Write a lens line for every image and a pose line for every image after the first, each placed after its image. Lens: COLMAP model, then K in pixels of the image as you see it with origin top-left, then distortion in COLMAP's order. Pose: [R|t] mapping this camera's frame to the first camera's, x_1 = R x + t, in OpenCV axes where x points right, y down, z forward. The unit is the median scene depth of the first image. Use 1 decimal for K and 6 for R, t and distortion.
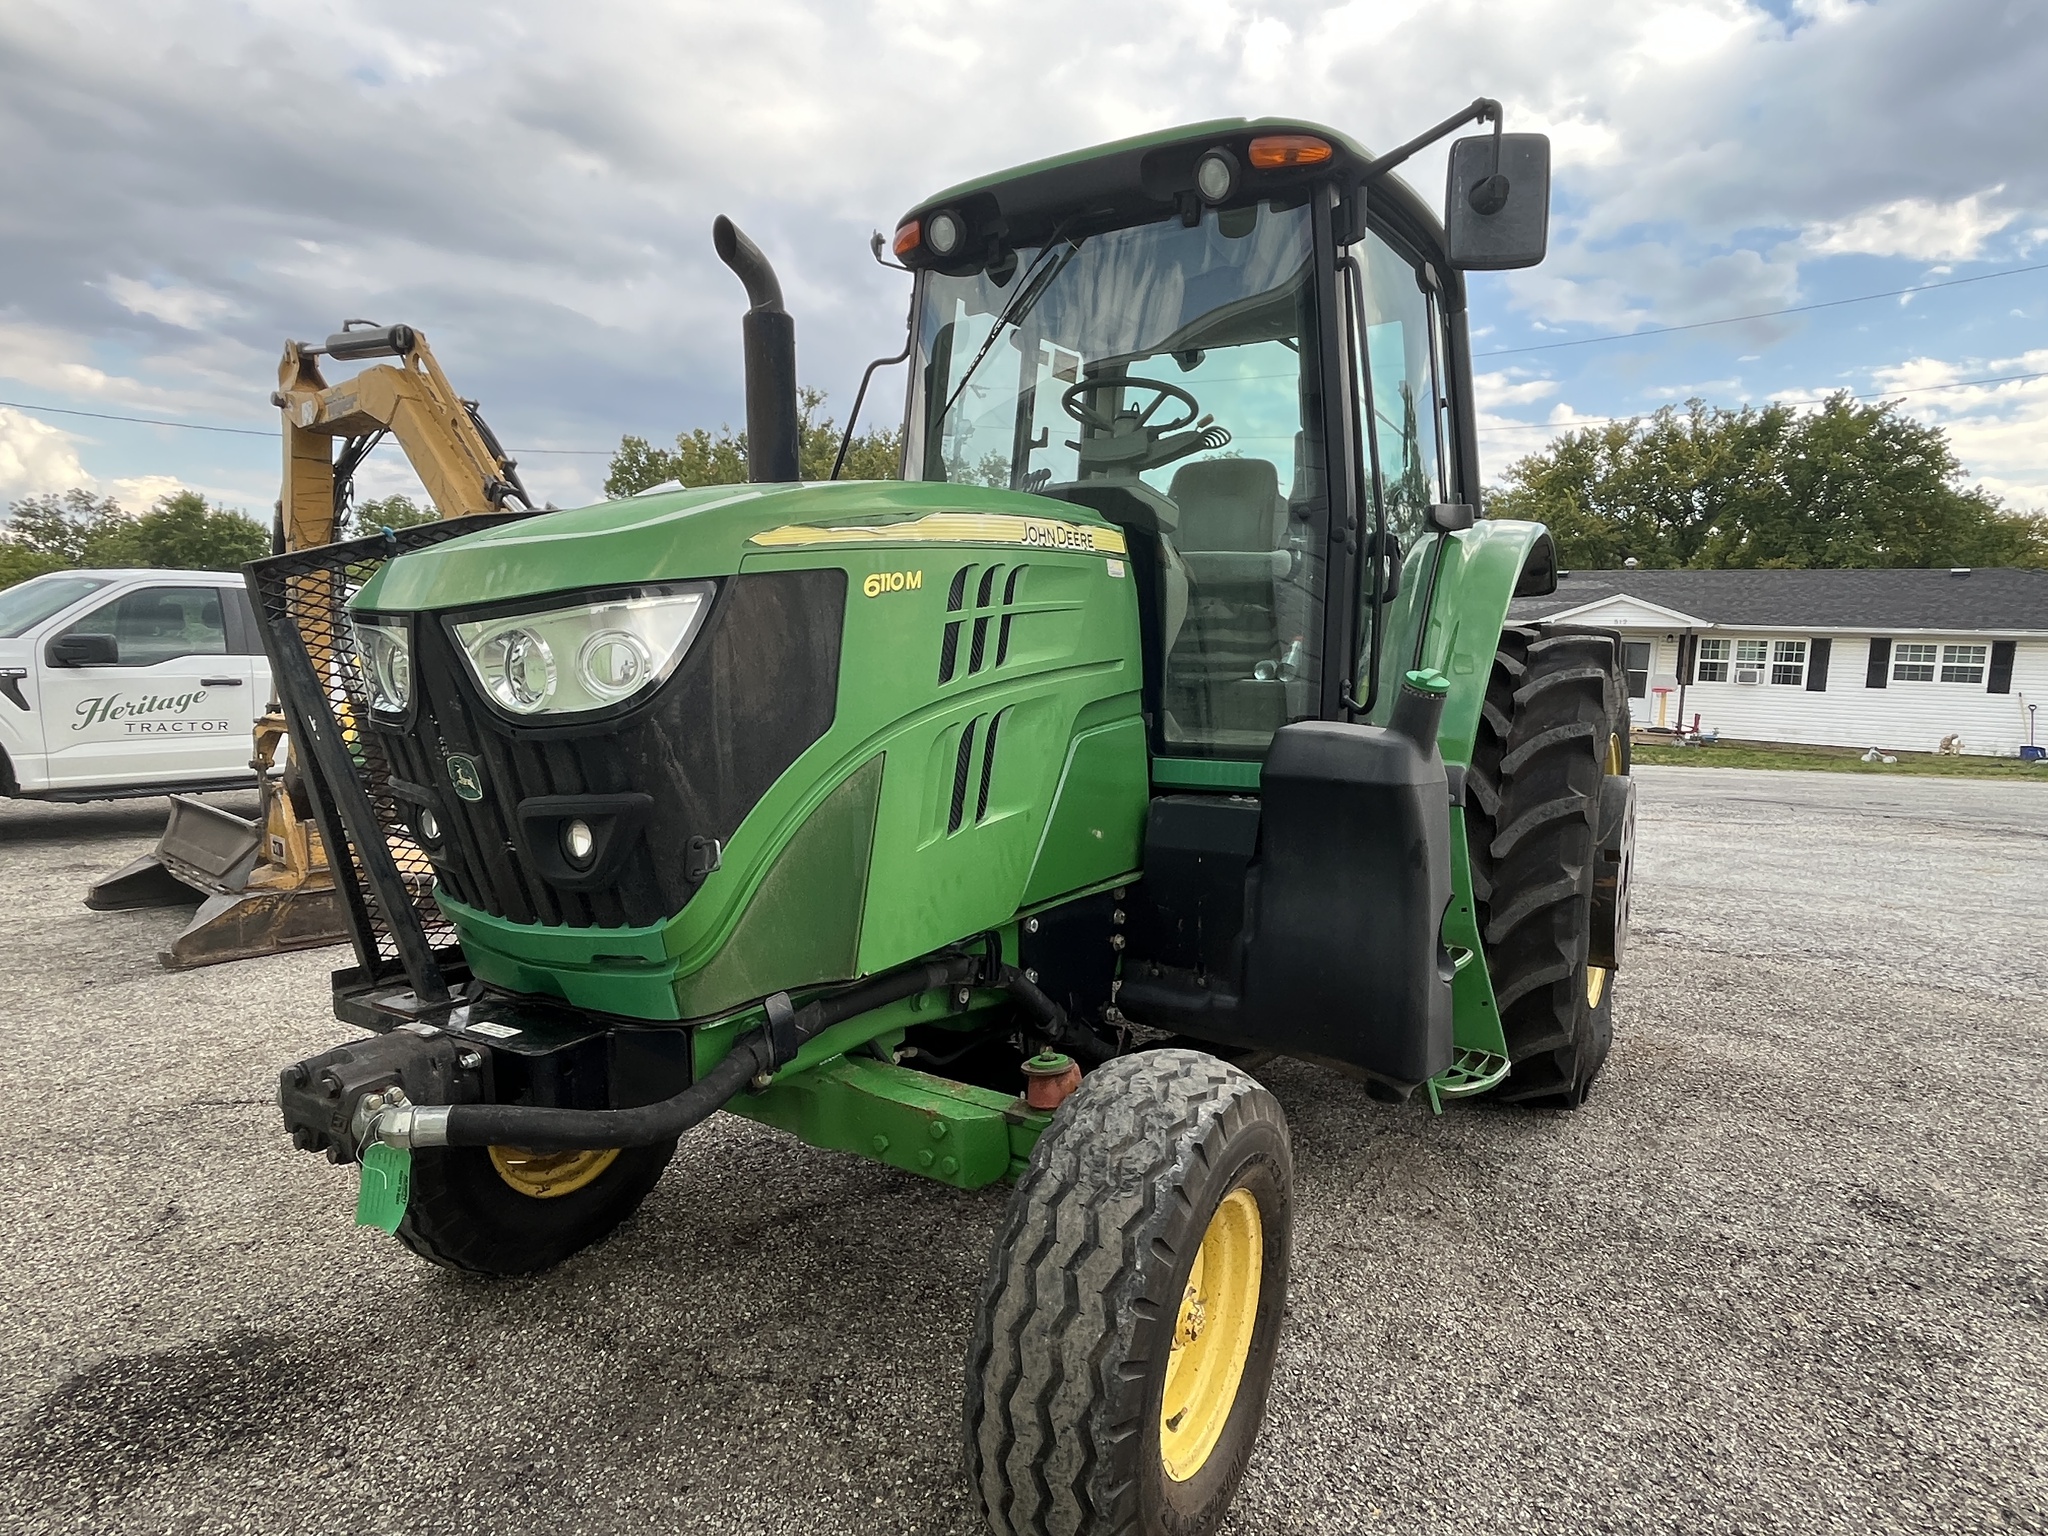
lens RADIAL K [[1144.4, 0, 1008.9], [0, 1144.4, 764.8], [0, 0, 1]] dist [0.001117, -0.000659]
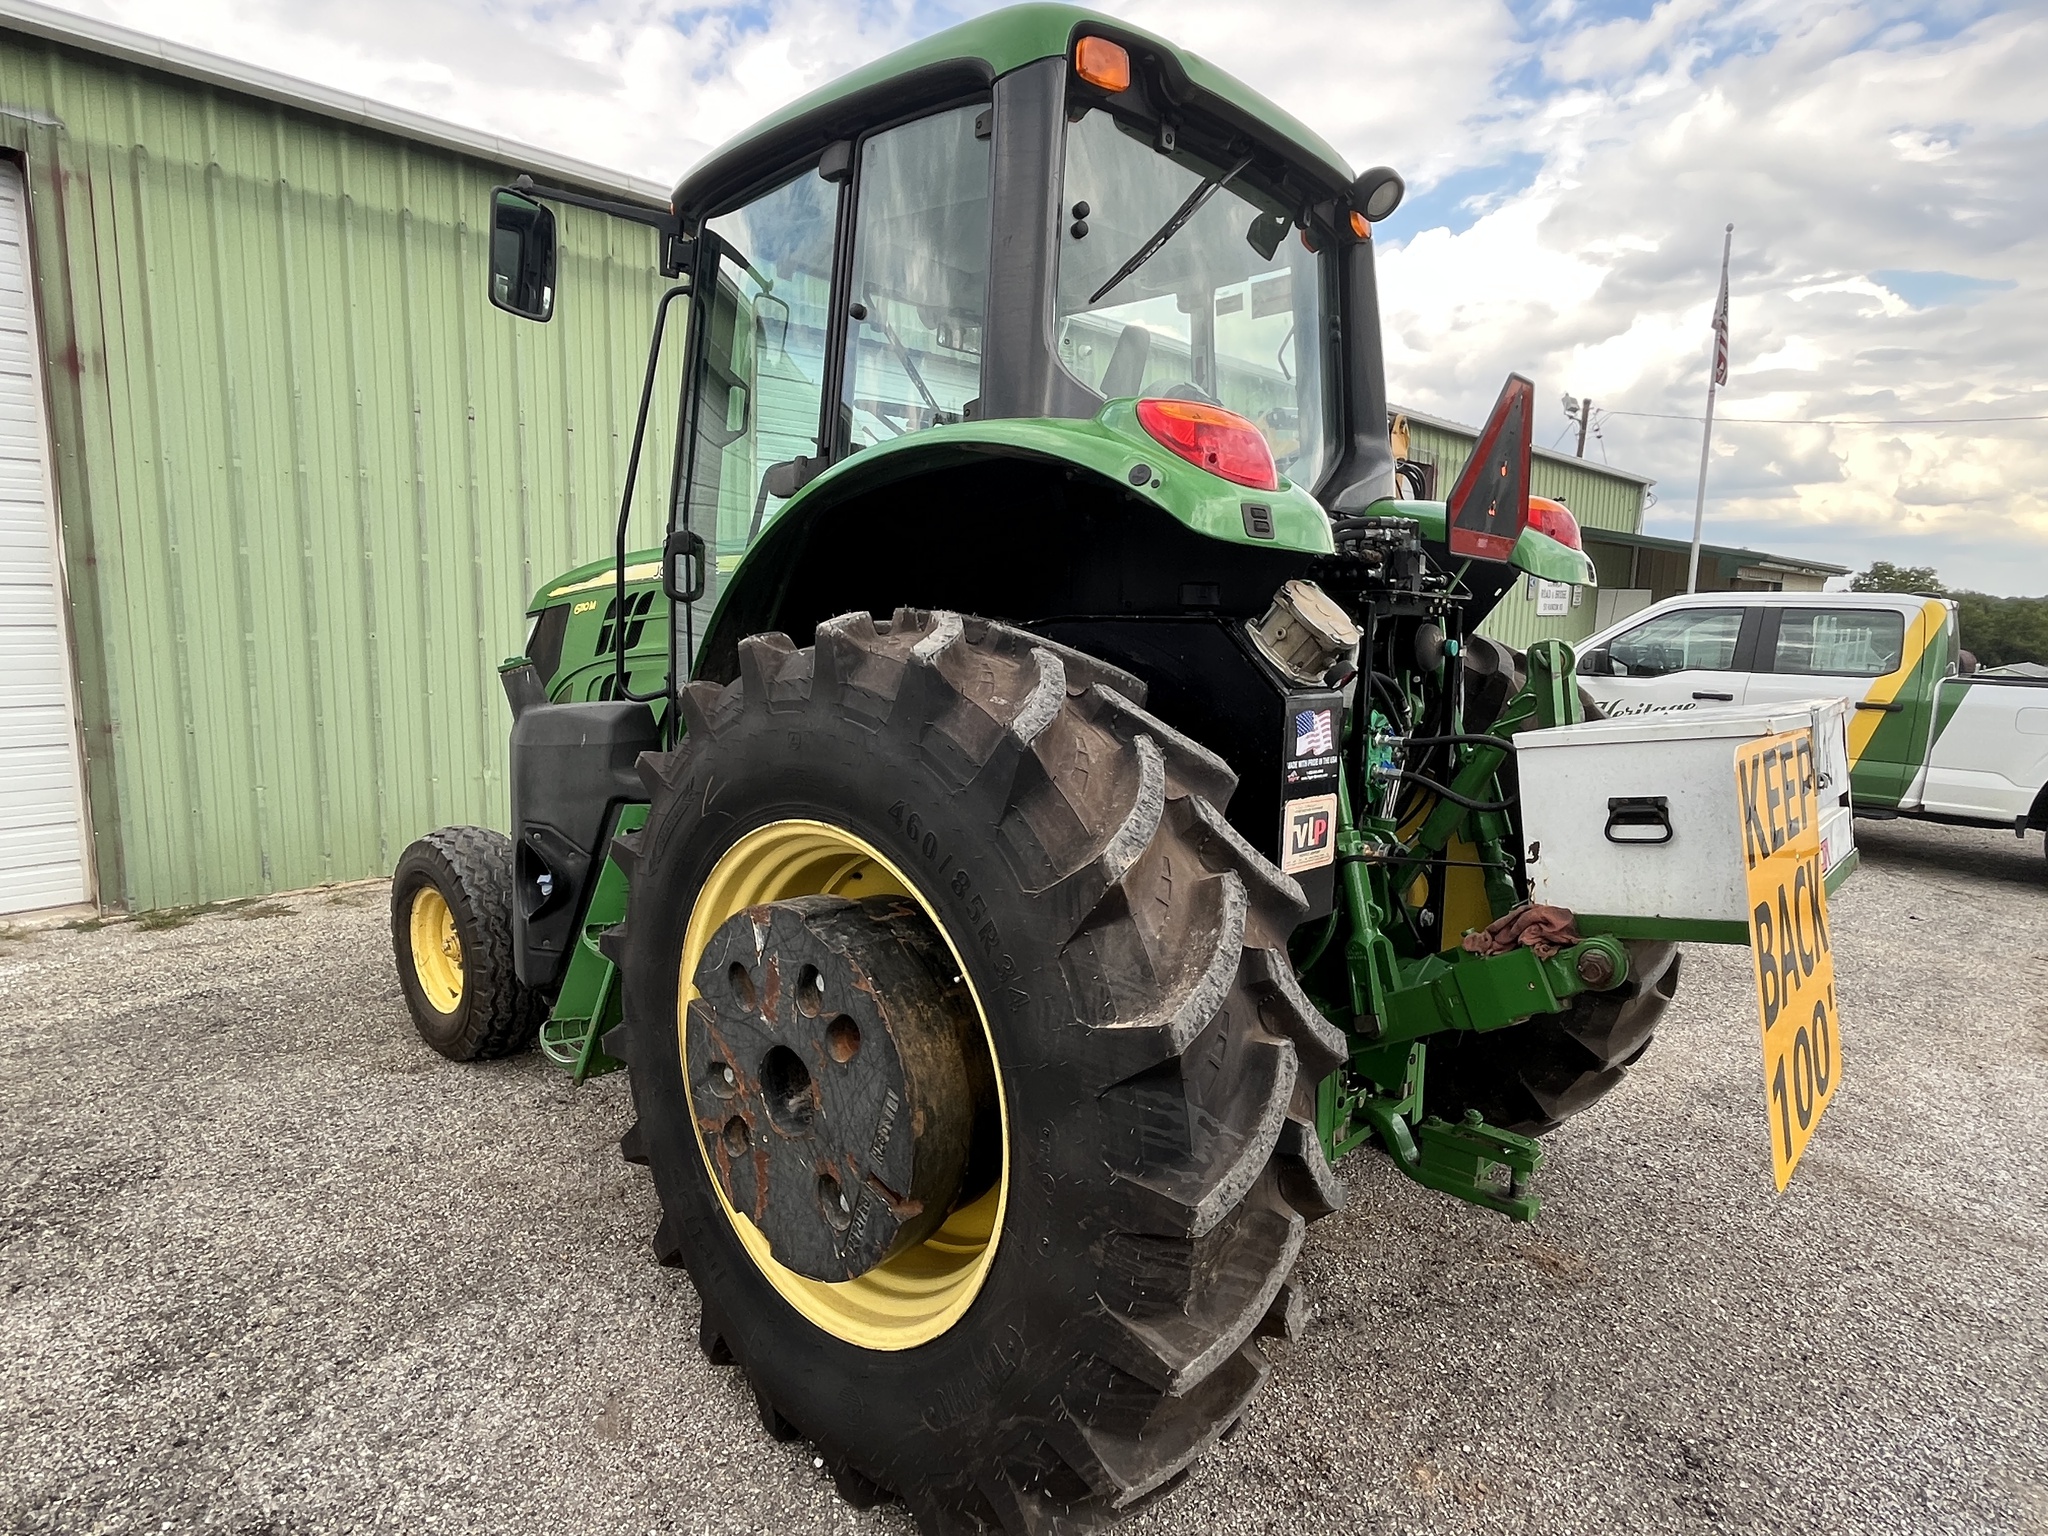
lens RADIAL K [[1155.1, 0, 1016.4], [0, 1155.1, 759.9], [0, 0, 1]] dist [-0.007442, -0.000192]
pose [[-0.185040, 0.098126, -0.977820, 1.499530], [-0.125620, 0.984478, 0.122566, -0.191689], [0.974669, 0.145513, -0.169841, 1.727704]]
